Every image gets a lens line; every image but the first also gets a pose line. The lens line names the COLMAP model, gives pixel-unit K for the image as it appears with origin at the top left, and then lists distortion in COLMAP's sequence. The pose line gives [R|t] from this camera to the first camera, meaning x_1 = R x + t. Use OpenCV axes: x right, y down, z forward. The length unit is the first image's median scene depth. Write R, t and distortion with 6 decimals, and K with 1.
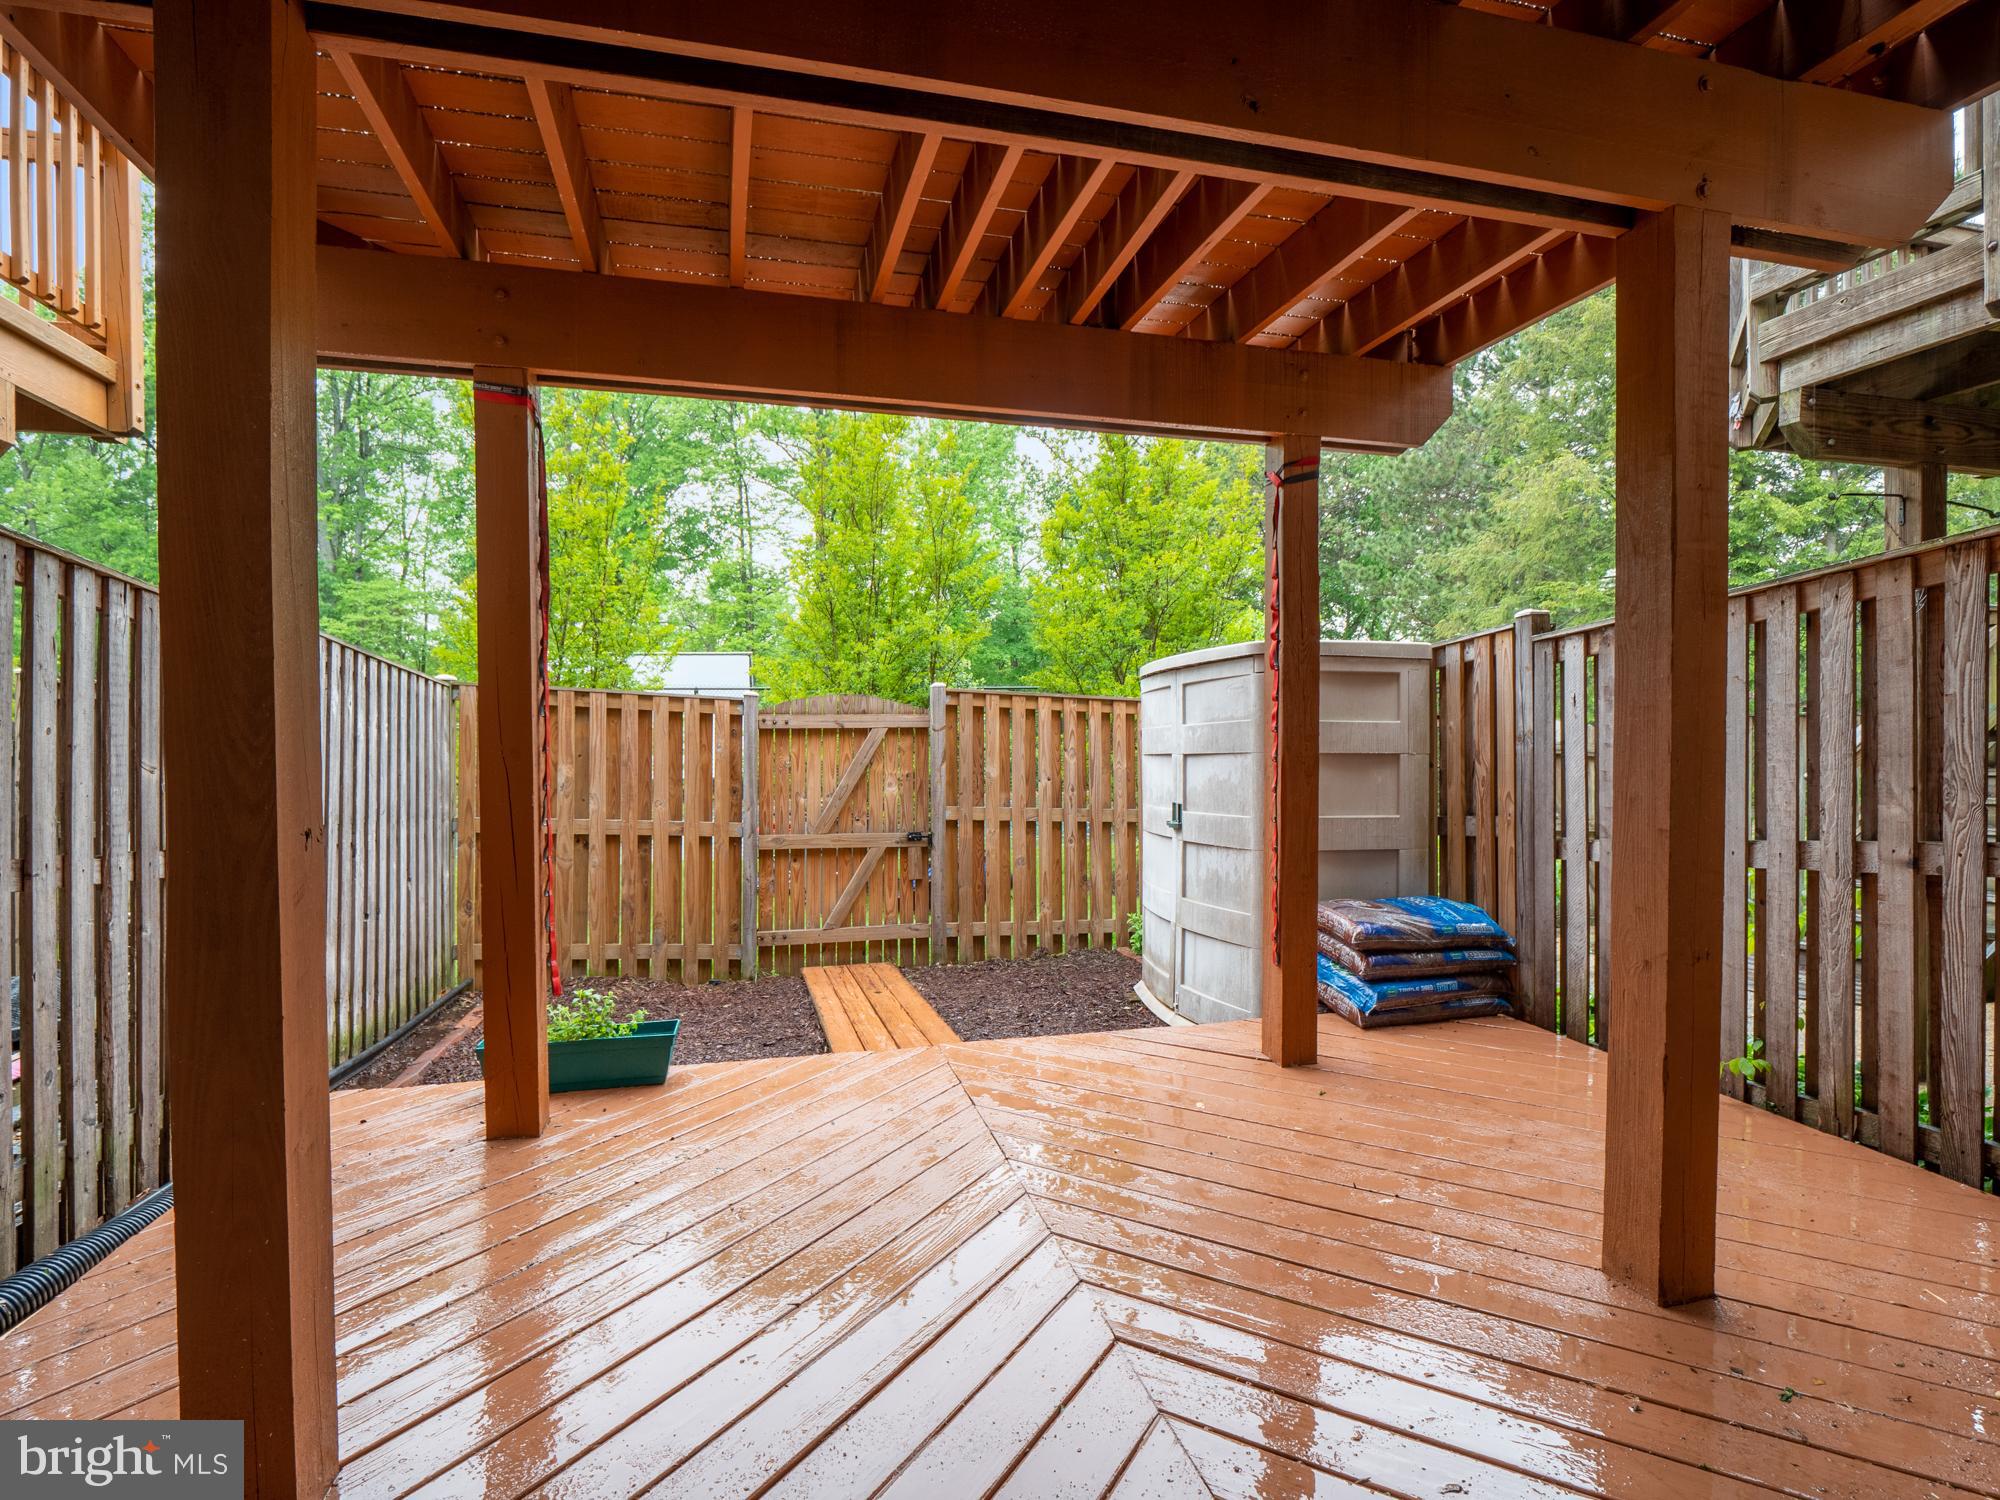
lens RADIAL K [[979.0, 0, 1006.2], [0, 979.0, 758.0], [0, 0, 1]] dist [-0.009846, -0.002217]
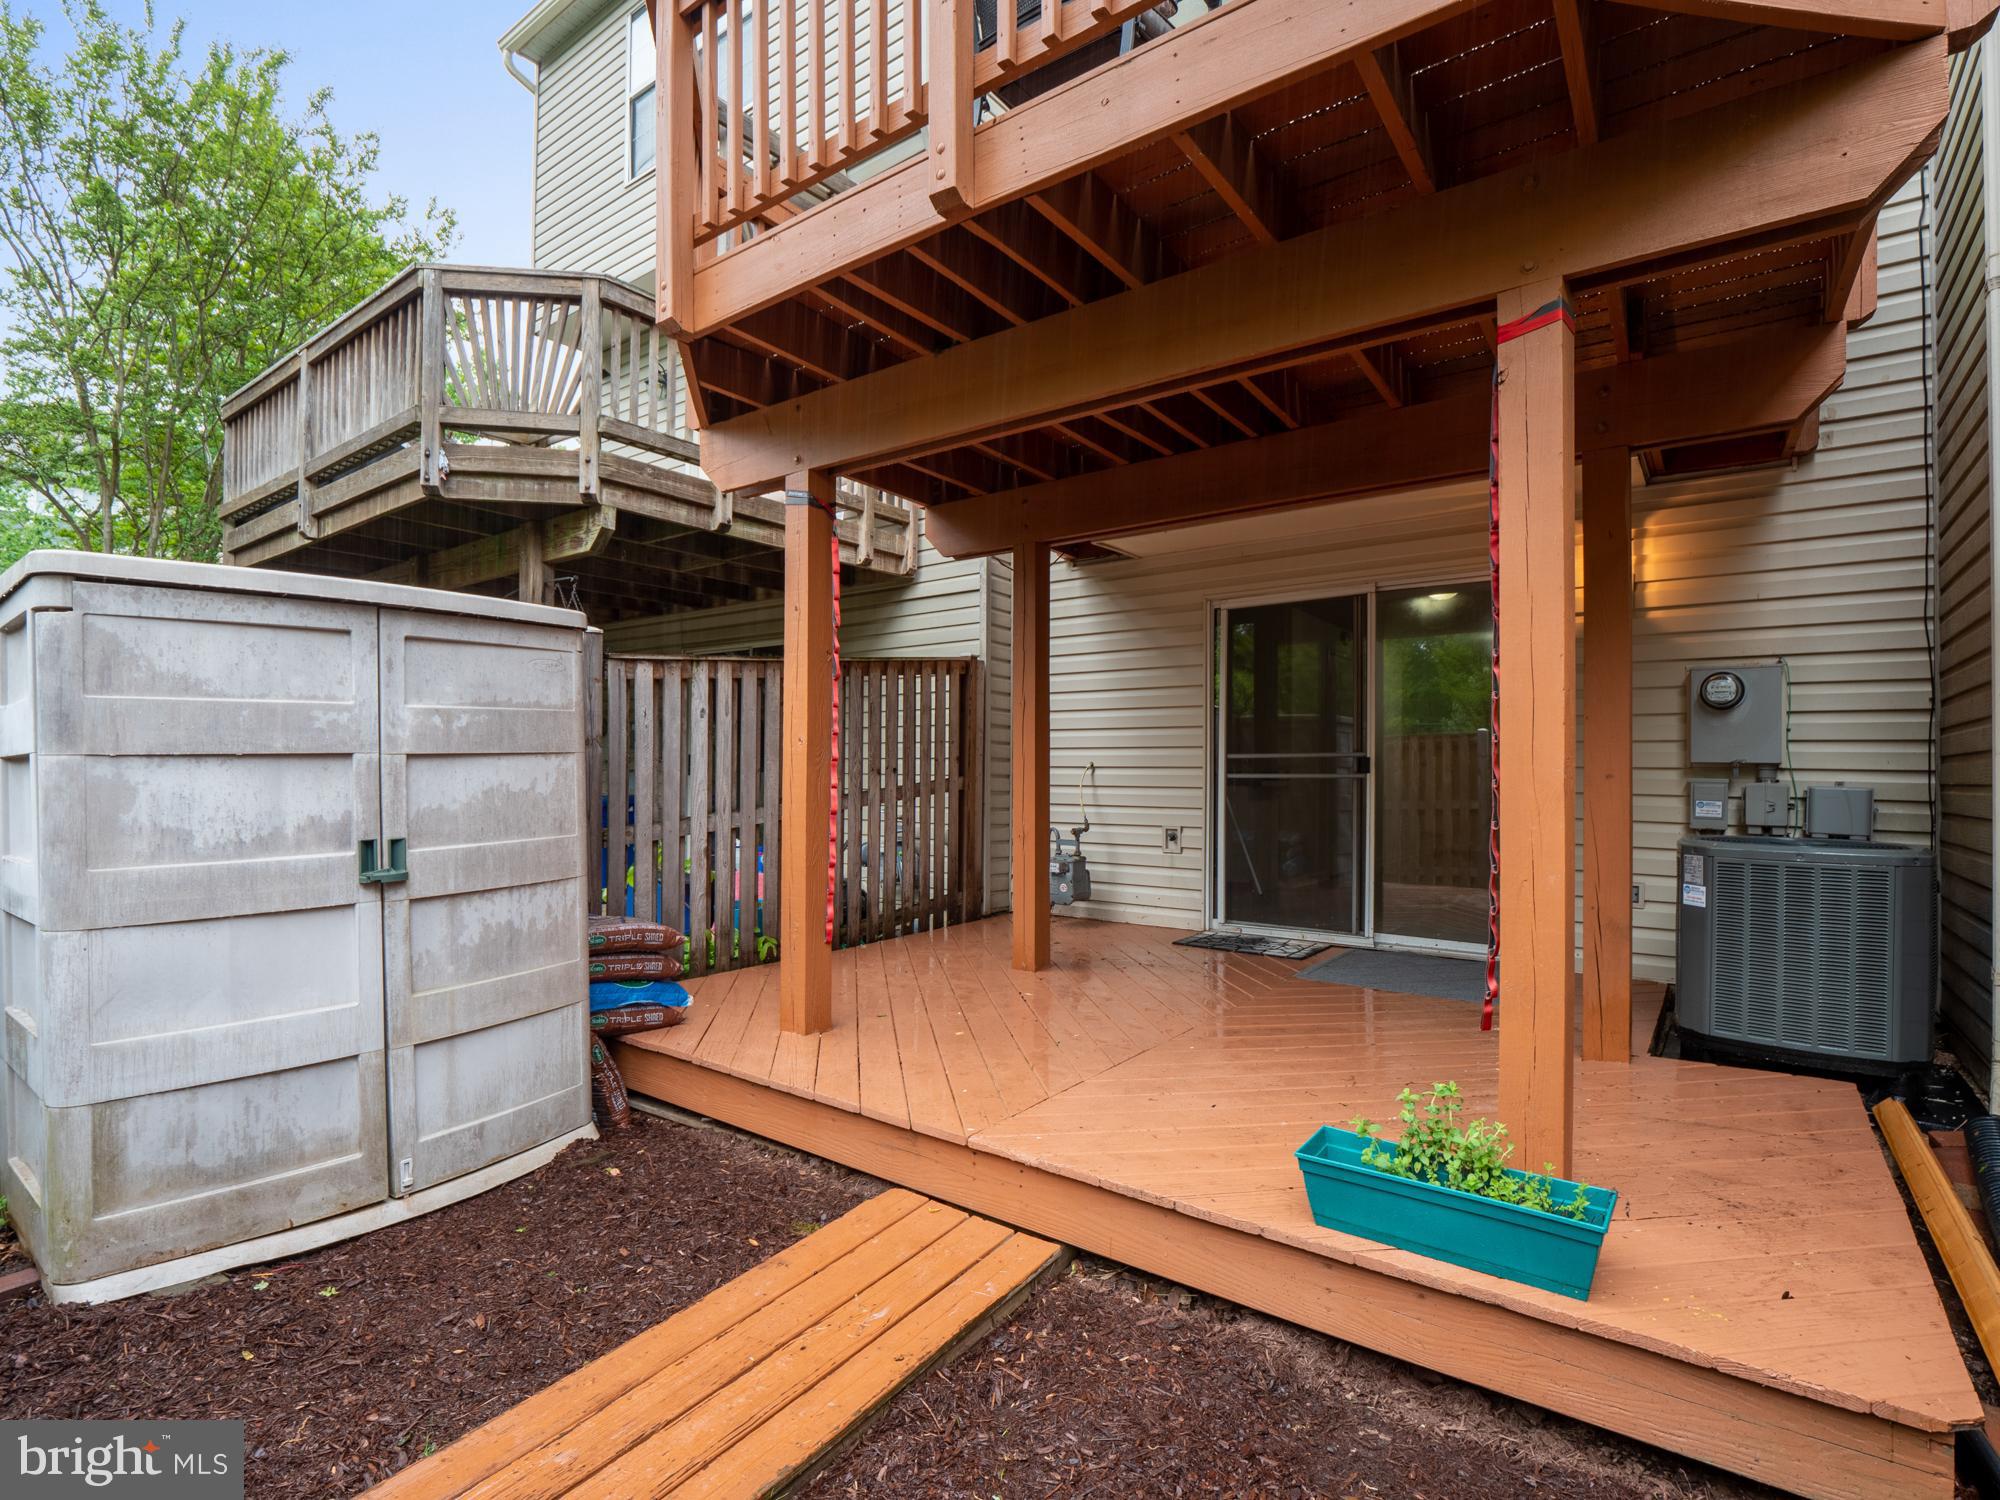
lens RADIAL K [[979.0, 0, 1006.2], [0, 979.0, 758.0], [0, 0, 1]] dist [-0.009846, -0.002217]
pose [[-0.657858, 0.002521, 0.753138, -0.866722], [0.009279, 0.999946, 0.004758, -0.002514], [-0.753085, 0.010119, -0.657846, 1.925142]]
